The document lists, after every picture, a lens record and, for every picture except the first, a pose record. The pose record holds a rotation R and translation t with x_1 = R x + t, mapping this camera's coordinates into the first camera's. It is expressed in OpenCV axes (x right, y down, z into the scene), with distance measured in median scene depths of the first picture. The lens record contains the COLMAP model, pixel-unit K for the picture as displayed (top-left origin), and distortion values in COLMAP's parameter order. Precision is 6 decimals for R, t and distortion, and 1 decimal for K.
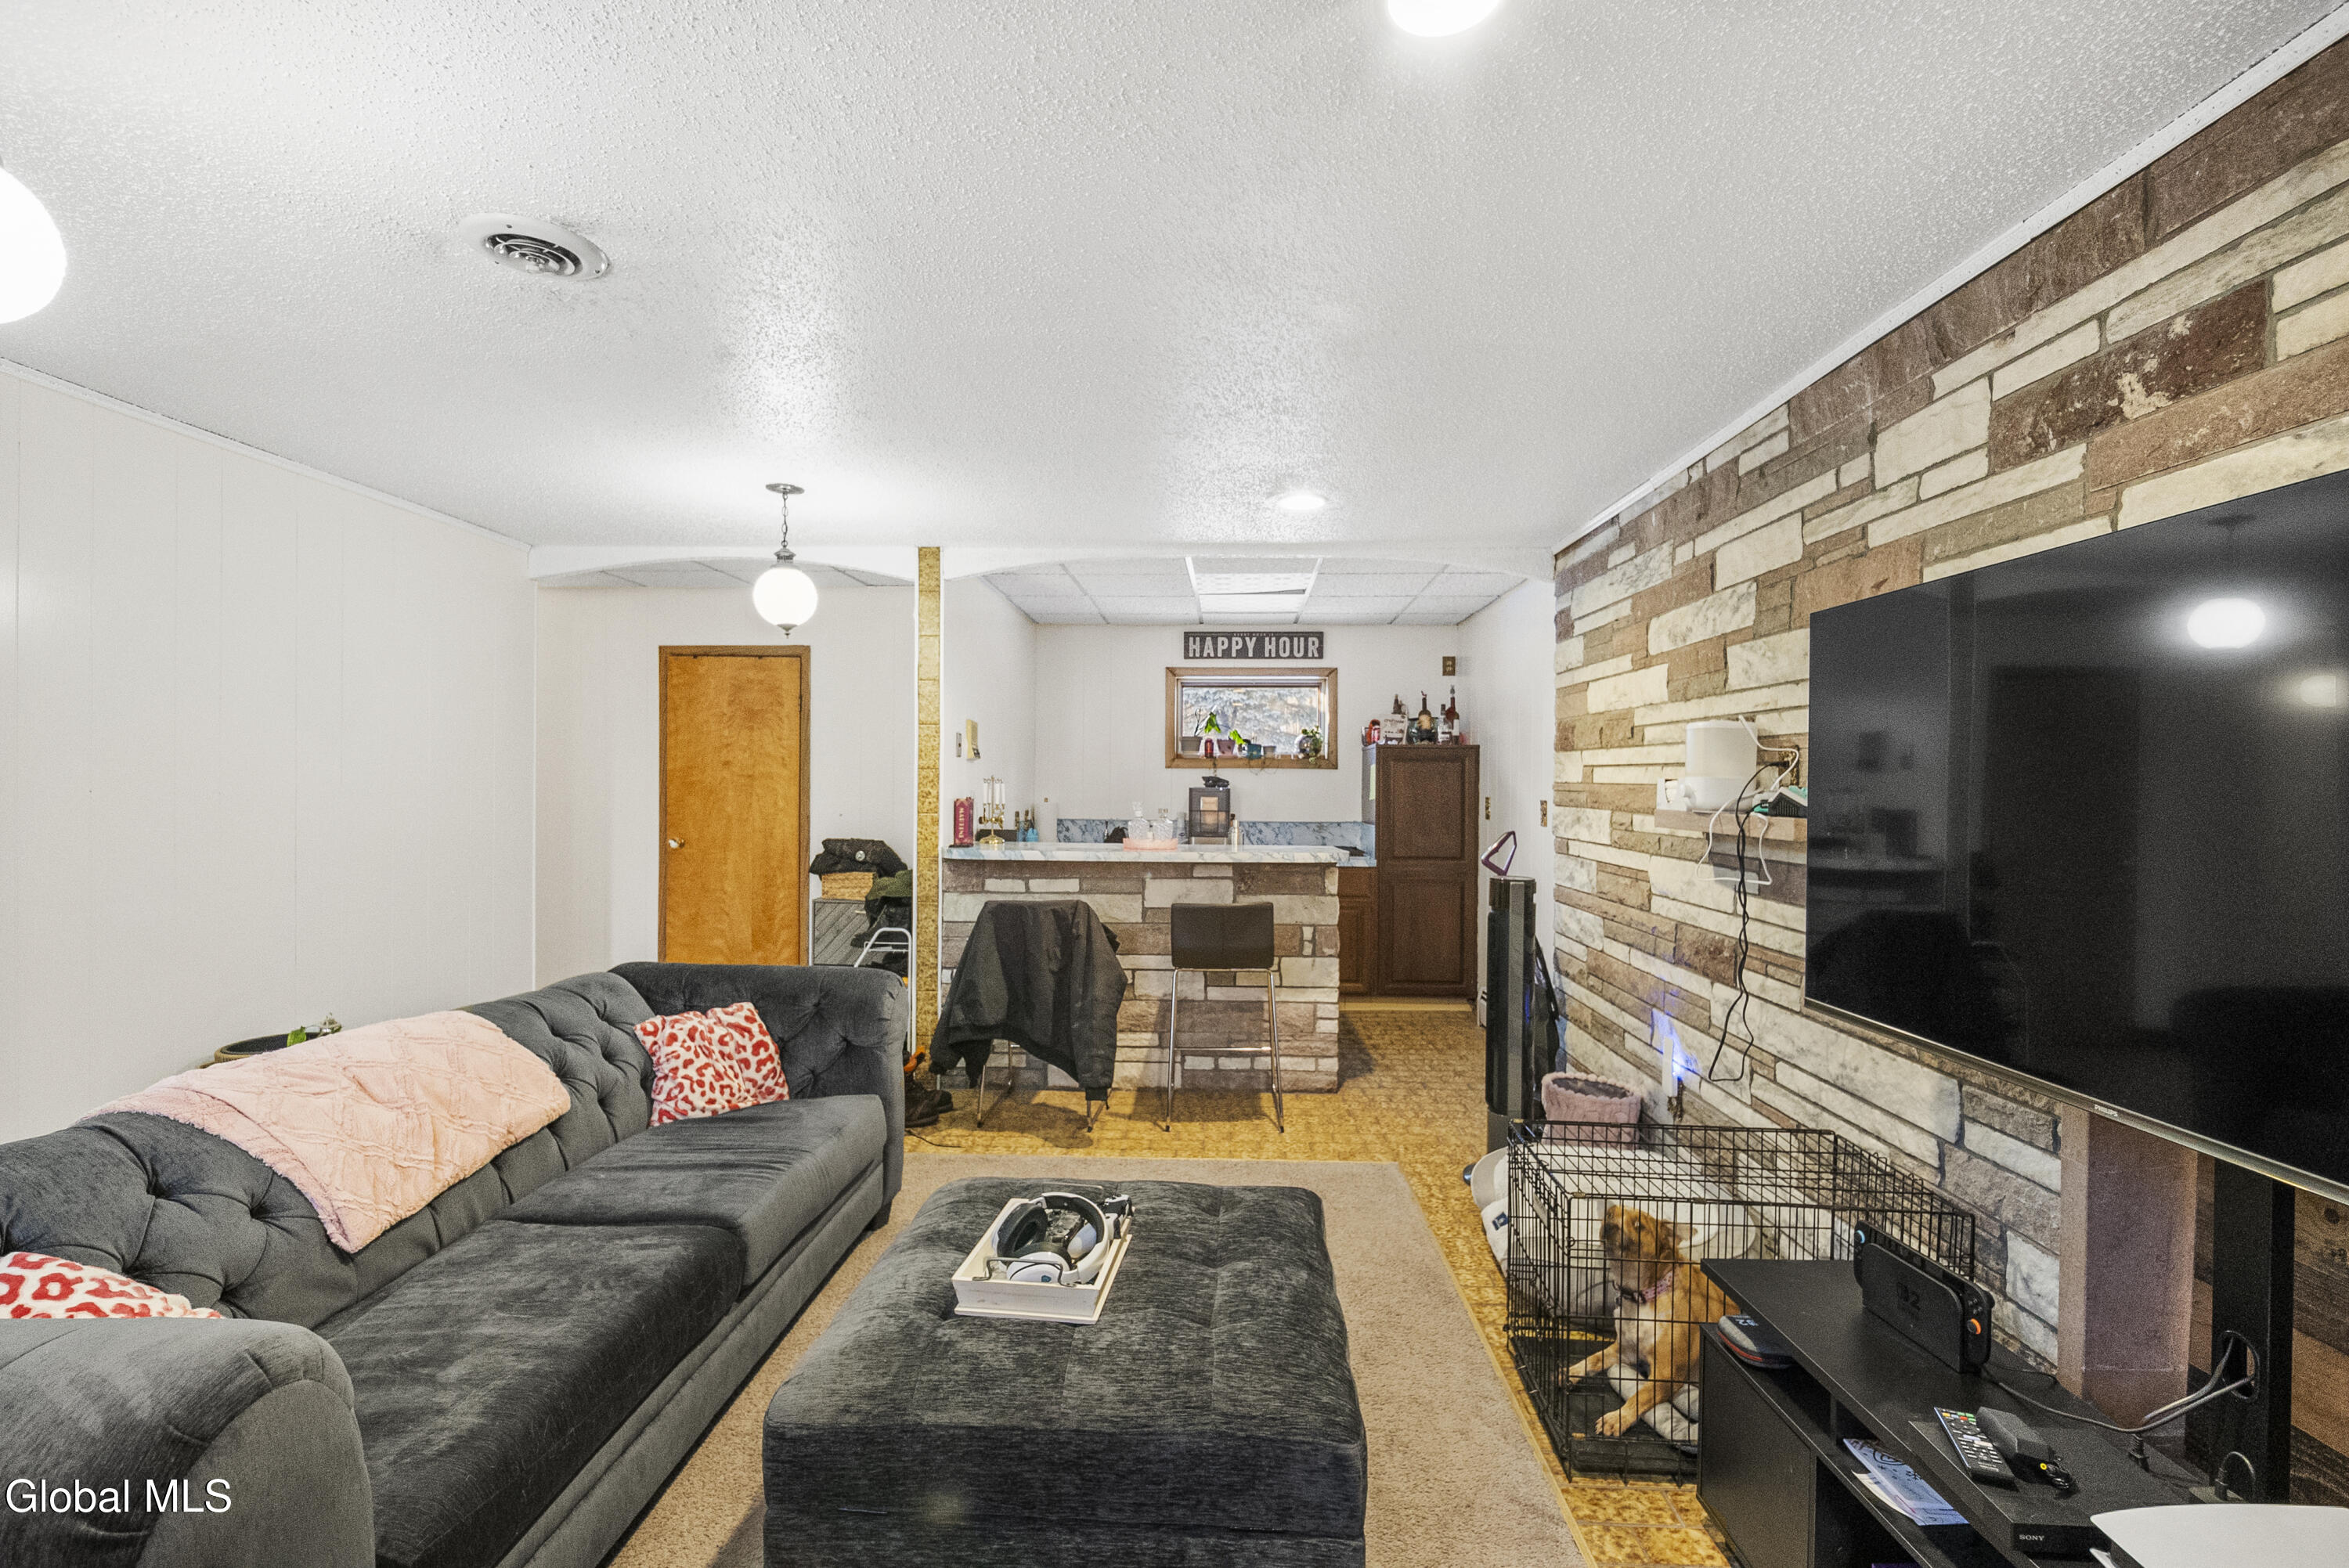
lens RADIAL K [[1043.8, 0, 1186.4], [0, 1043.8, 783.9], [0, 0, 1]] dist [0.002506, -0.000953]
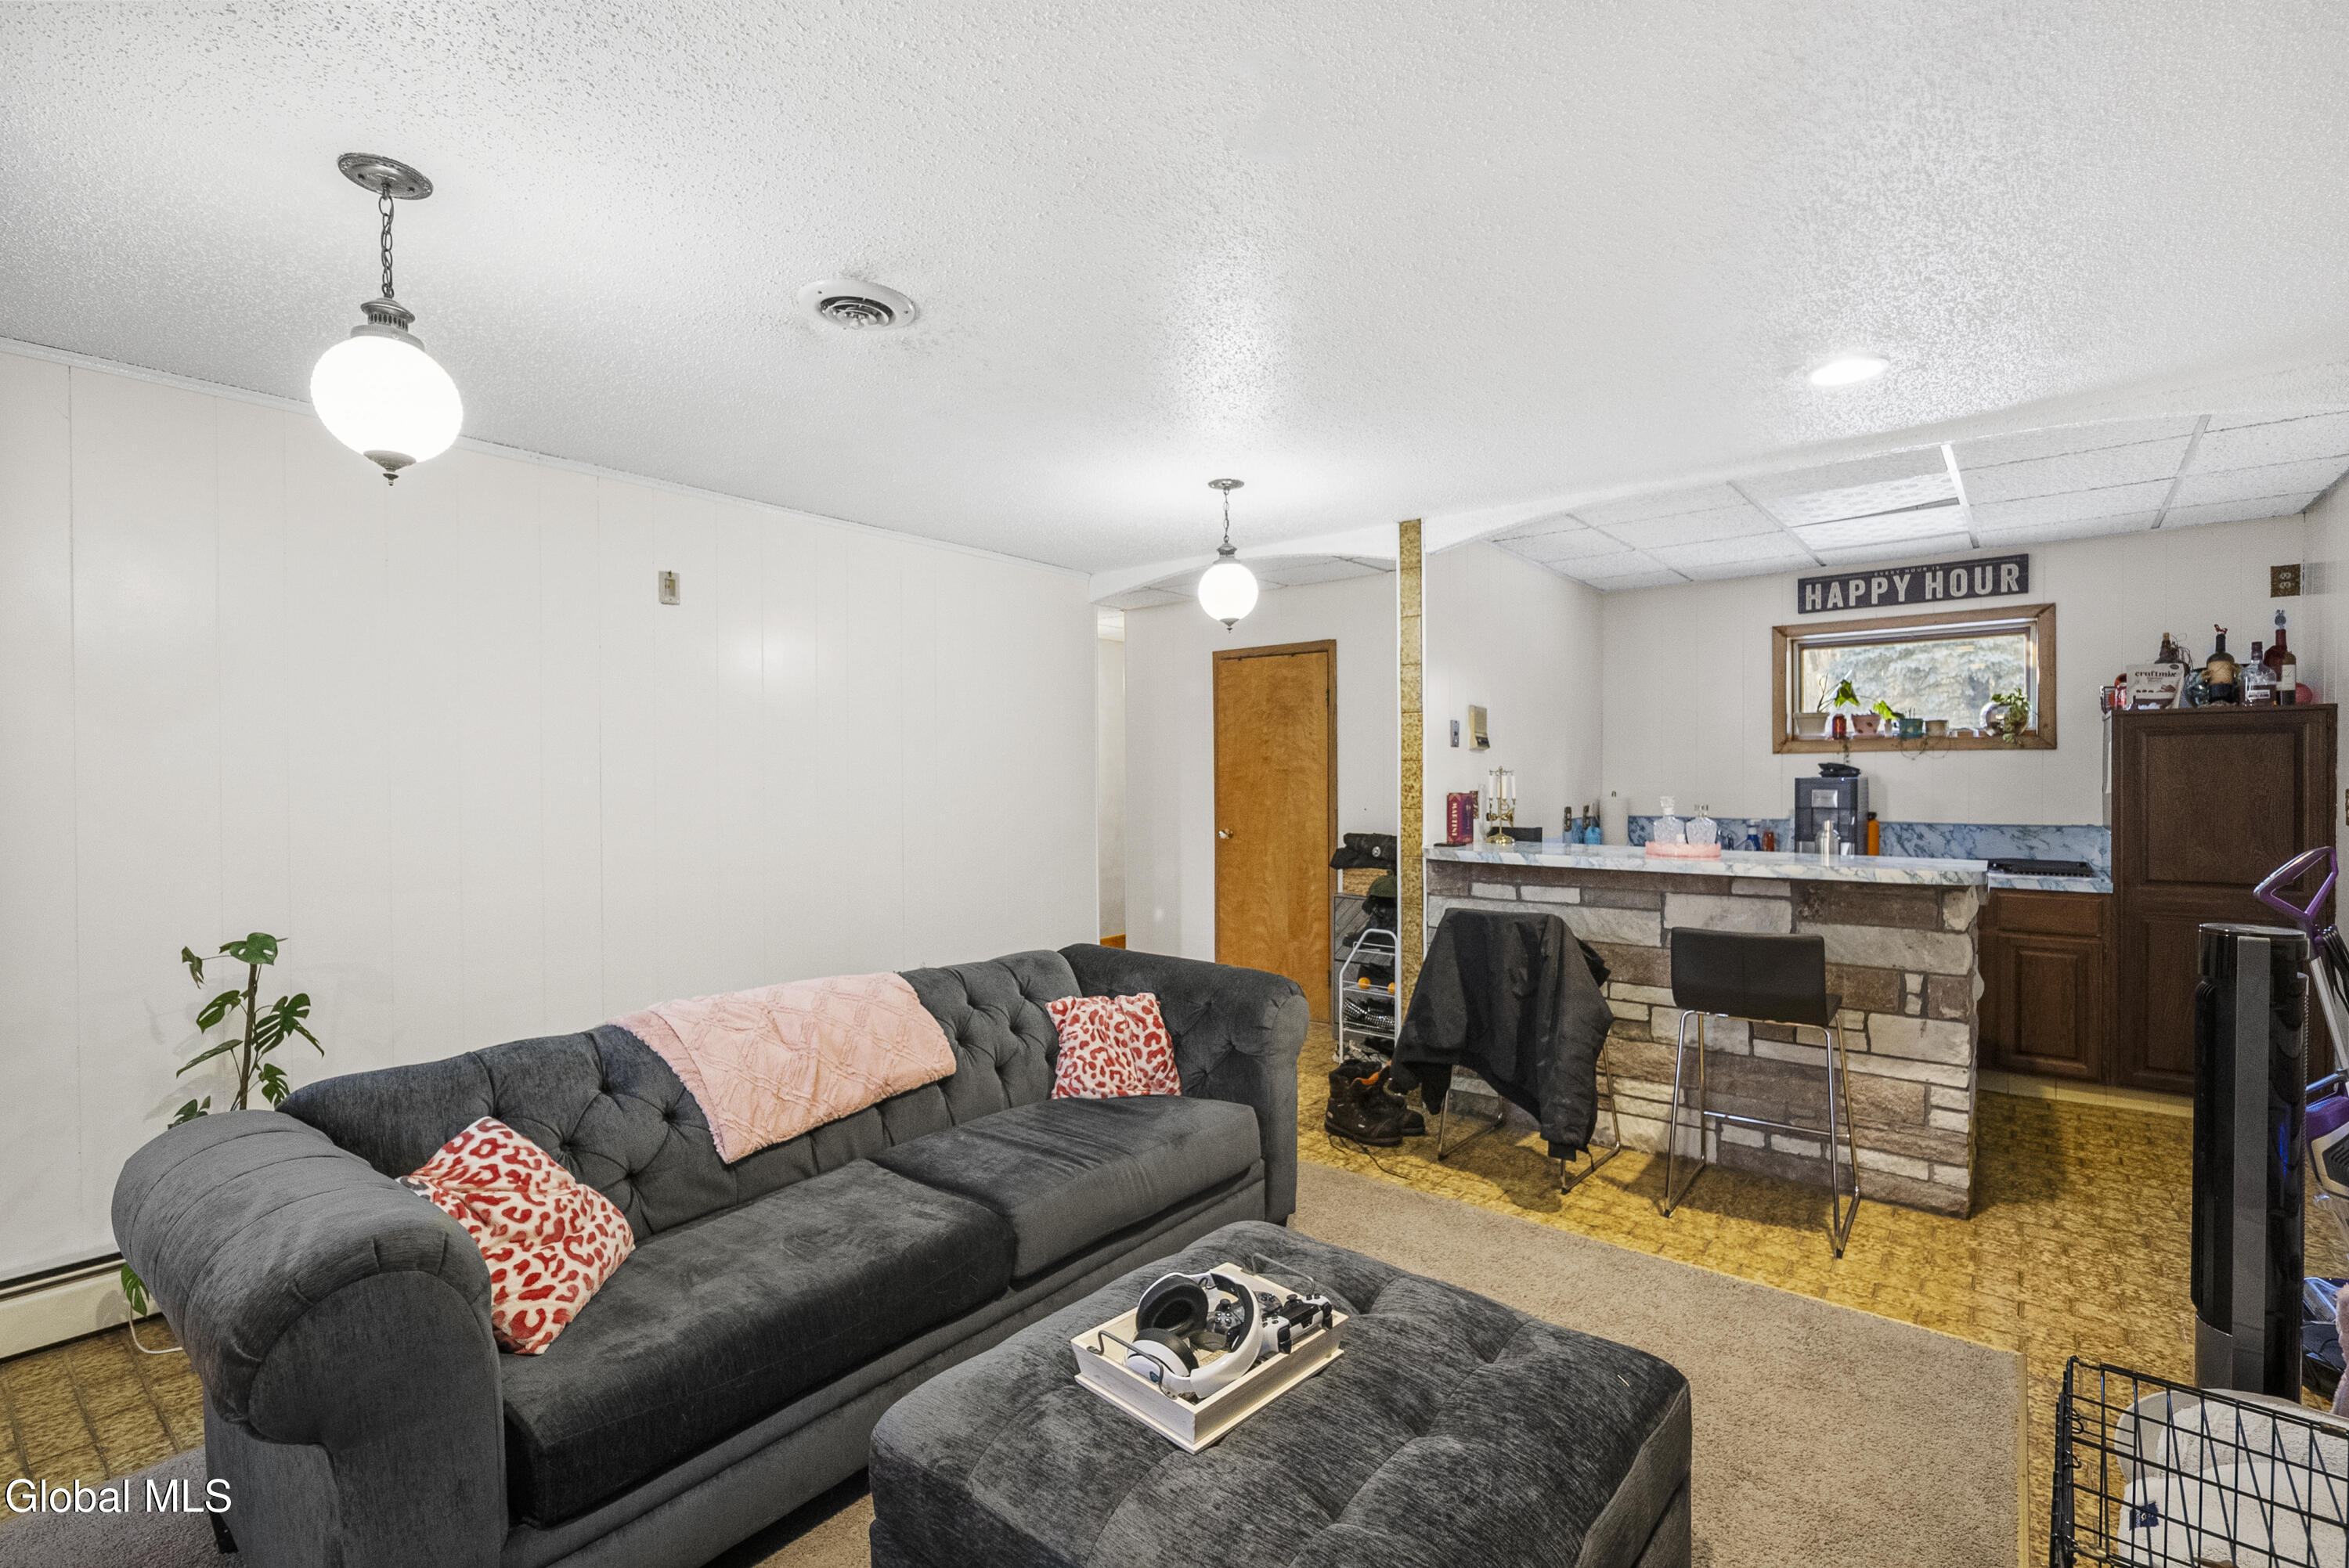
lens RADIAL K [[1043.8, 0, 1176.6], [0, 1043.8, 783.8], [0, 0, 1]] dist [0.002506, -0.000953]
pose [[0.796124, -0.005772, -0.605105, 0.147646], [0.009965, 0.999944, 0.003573, 0.000727], [0.605051, -0.008875, 0.796137, 0.137370]]
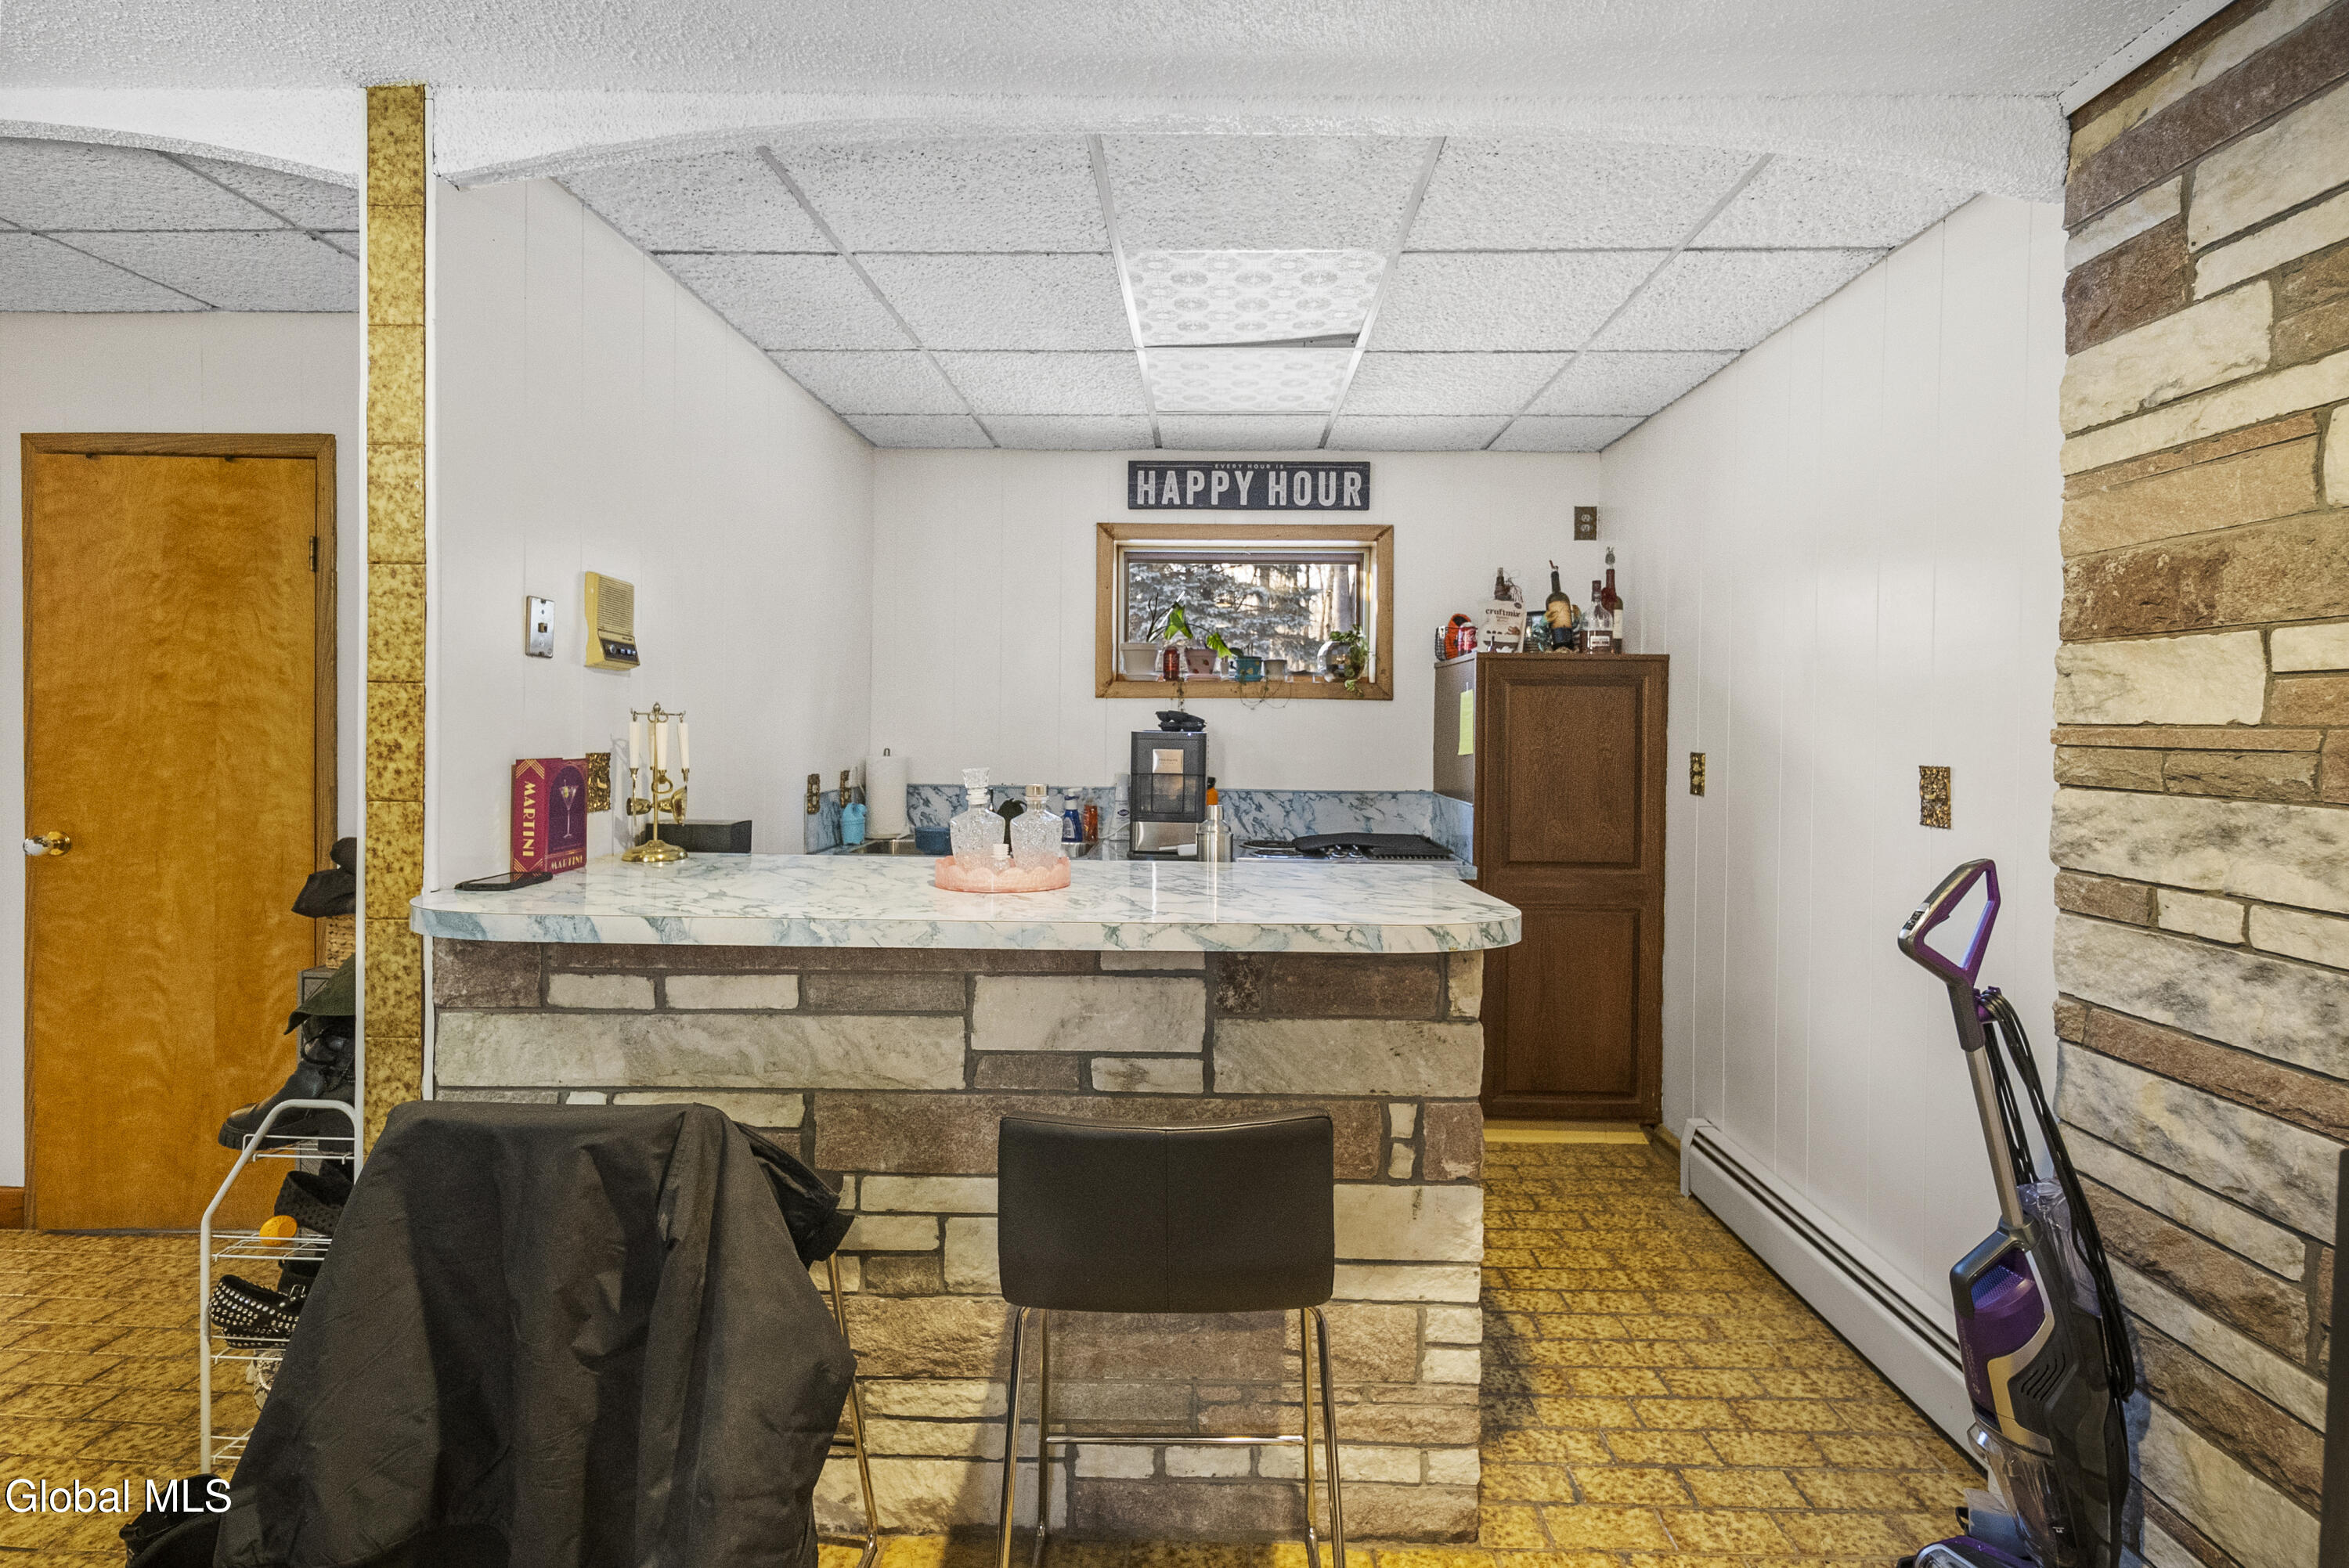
lens RADIAL K [[1043.8, 0, 1182.4], [0, 1043.8, 735.7], [0, 0, 1]] dist [0.002506, -0.000953]
pose [[0.999920, 0.004029, 0.011982, 0.031316], [-0.004153, 0.999938, 0.010320, -0.000113], [-0.011940, -0.010369, 0.999875, 0.623100]]
